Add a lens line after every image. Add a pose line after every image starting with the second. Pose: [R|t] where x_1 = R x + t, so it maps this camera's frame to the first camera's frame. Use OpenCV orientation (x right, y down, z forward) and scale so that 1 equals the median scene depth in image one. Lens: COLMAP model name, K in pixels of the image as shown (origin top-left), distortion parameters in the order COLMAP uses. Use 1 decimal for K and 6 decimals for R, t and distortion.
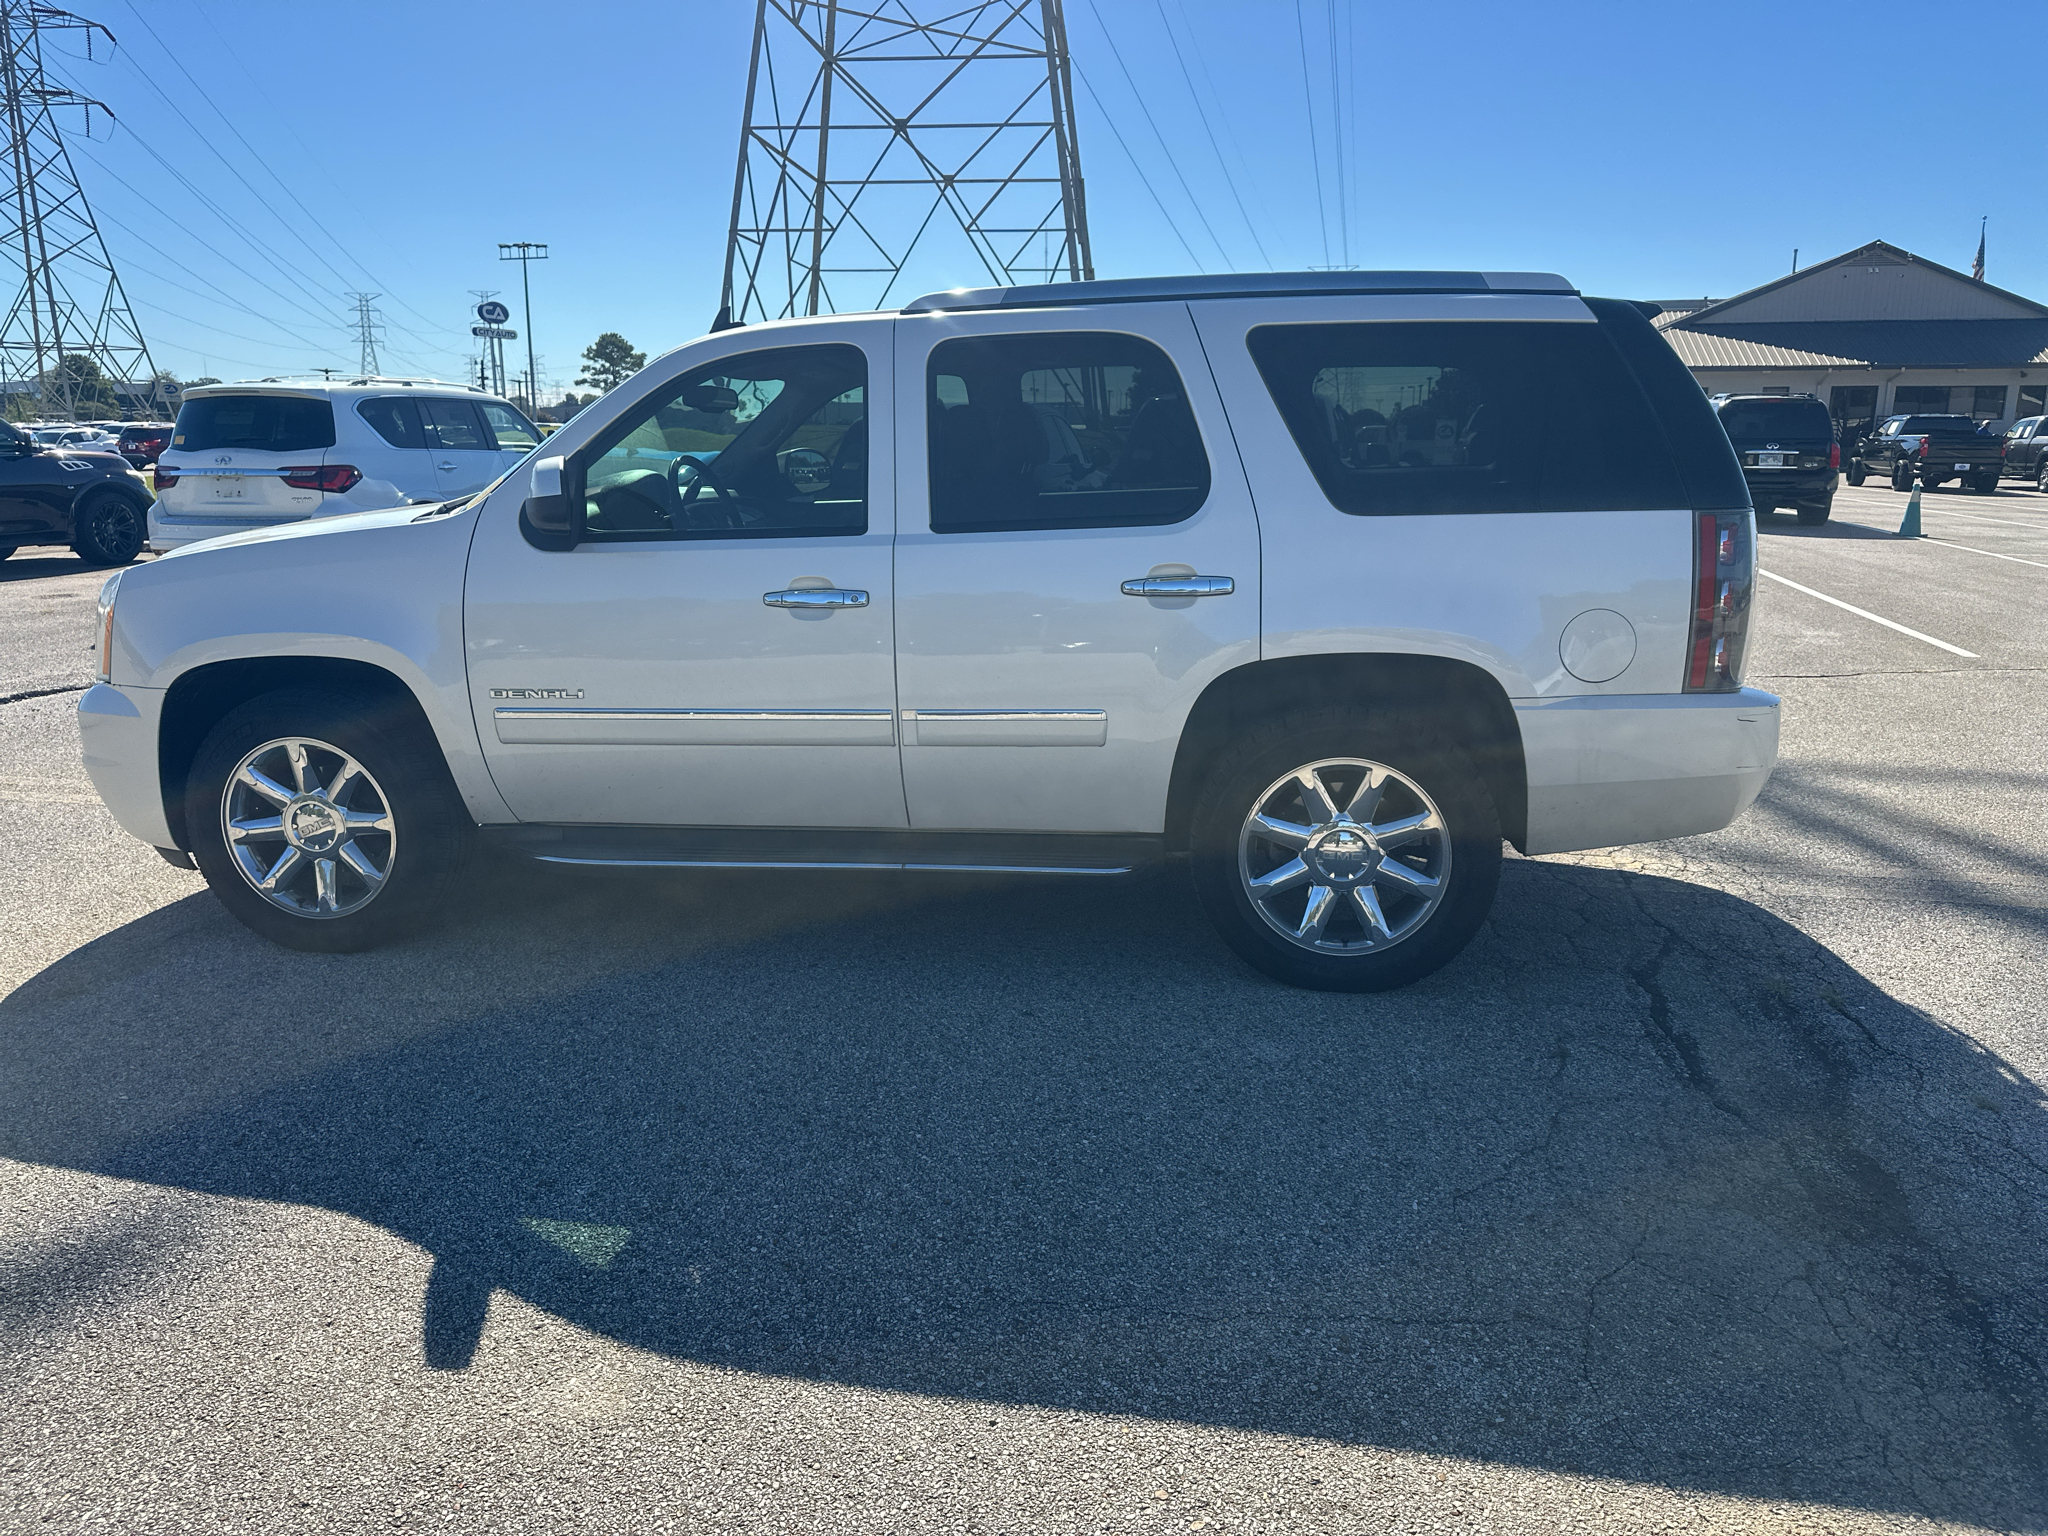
lens RADIAL K [[1433.2, 0, 1026.0], [0, 1433.2, 752.4], [0, 0, 1]] dist [0.039035, -0.039755]
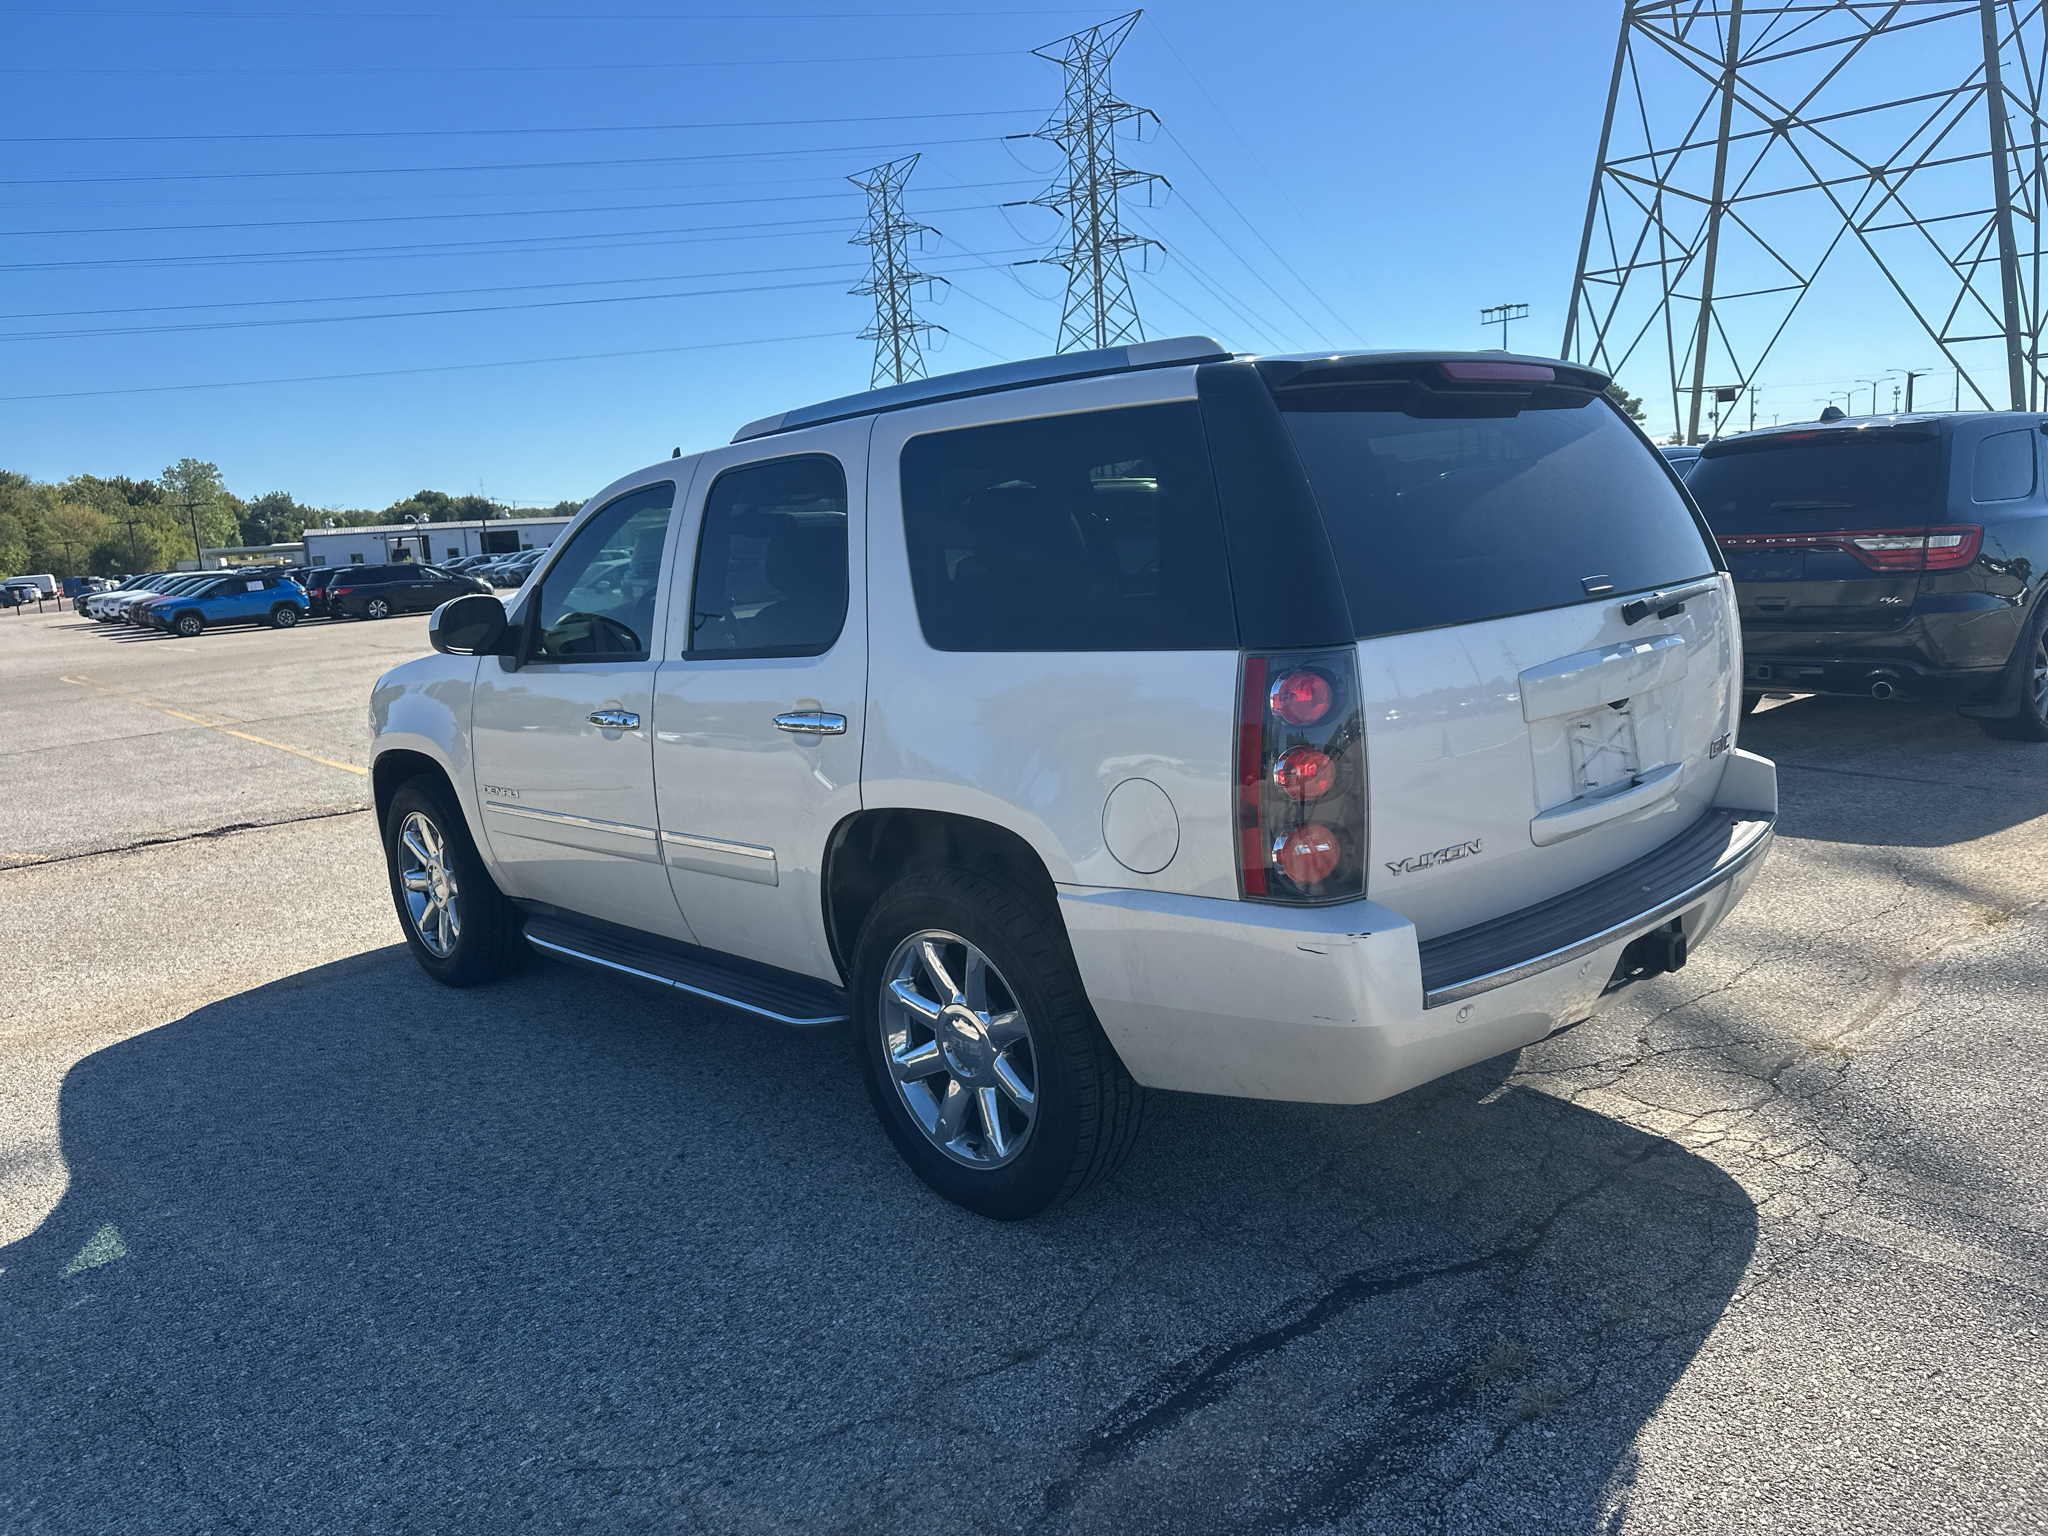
lens RADIAL K [[1433.2, 0, 1026.0], [0, 1433.2, 752.4], [0, 0, 1]] dist [0.039035, -0.039755]
pose [[0.789463, 0.047724, -0.611940, 0.744209], [-0.070354, 0.997438, -0.012975, -0.090038], [0.609753, 0.053296, 0.790798, 0.339209]]
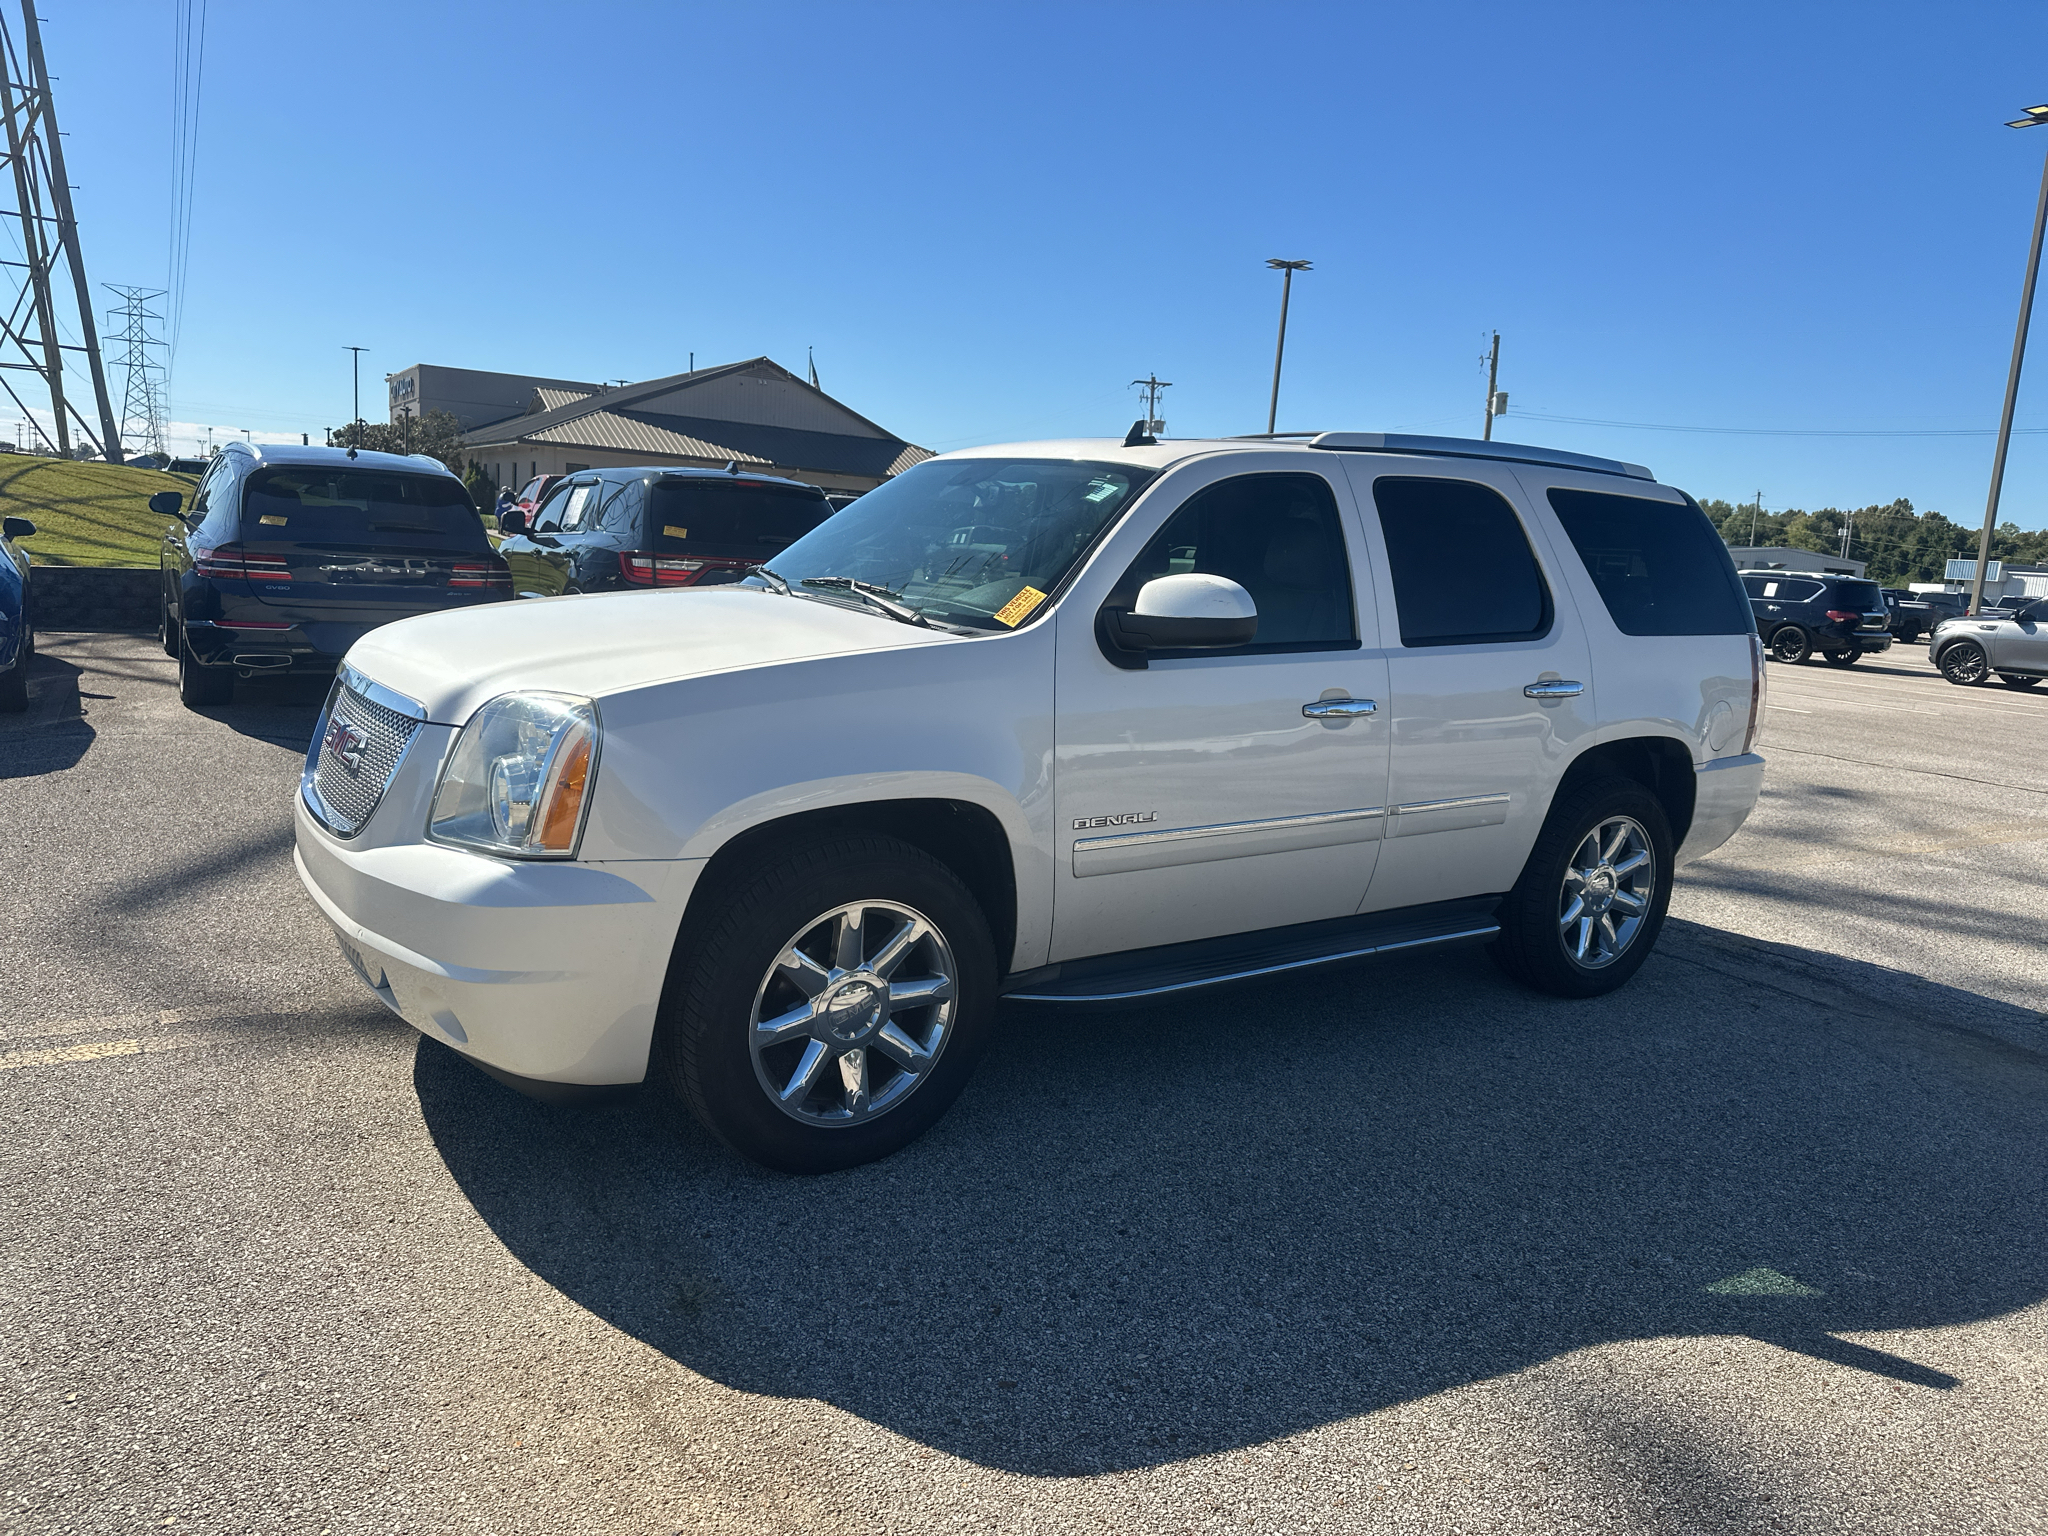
lens RADIAL K [[1433.2, 0, 1026.0], [0, 1433.2, 752.4], [0, 0, 1]] dist [0.039035, -0.039755]
pose [[0.726477, -0.052212, 0.685204, -1.046724], [0.081539, 0.996615, -0.010509, -0.081498], [-0.682336, 0.063506, 0.728275, 0.379492]]
